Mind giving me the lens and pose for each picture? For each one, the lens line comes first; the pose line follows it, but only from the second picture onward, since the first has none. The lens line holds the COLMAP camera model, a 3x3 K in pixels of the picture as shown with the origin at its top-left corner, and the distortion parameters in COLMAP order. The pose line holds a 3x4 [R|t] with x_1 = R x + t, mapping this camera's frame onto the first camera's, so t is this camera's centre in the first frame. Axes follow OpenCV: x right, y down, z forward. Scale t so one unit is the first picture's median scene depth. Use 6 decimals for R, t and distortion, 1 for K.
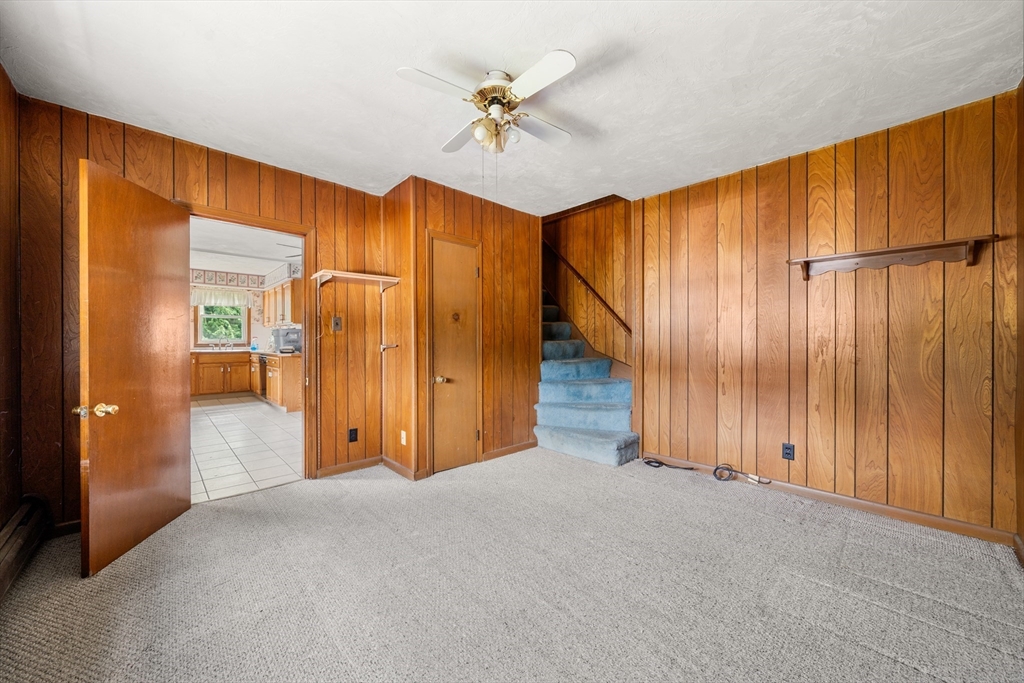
lens RADIAL K [[402.8, 0, 511.7], [0, 402.8, 343.7], [0, 0, 1]] dist [0.028506, -0.000064]
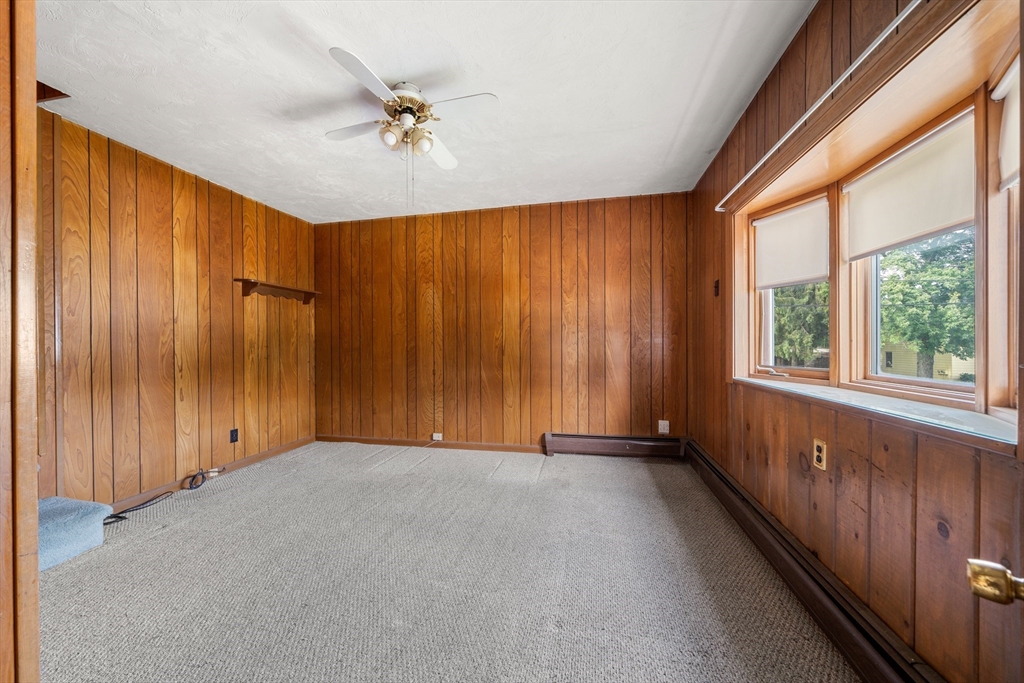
lens RADIAL K [[402.8, 0, 511.7], [0, 402.8, 343.7], [0, 0, 1]] dist [0.028506, -0.000064]
pose [[-0.578199, 0.002783, 0.815891, -0.333076], [0.013107, 0.999897, 0.005877, -0.001086], [-0.815790, 0.014092, -0.578176, 0.442756]]
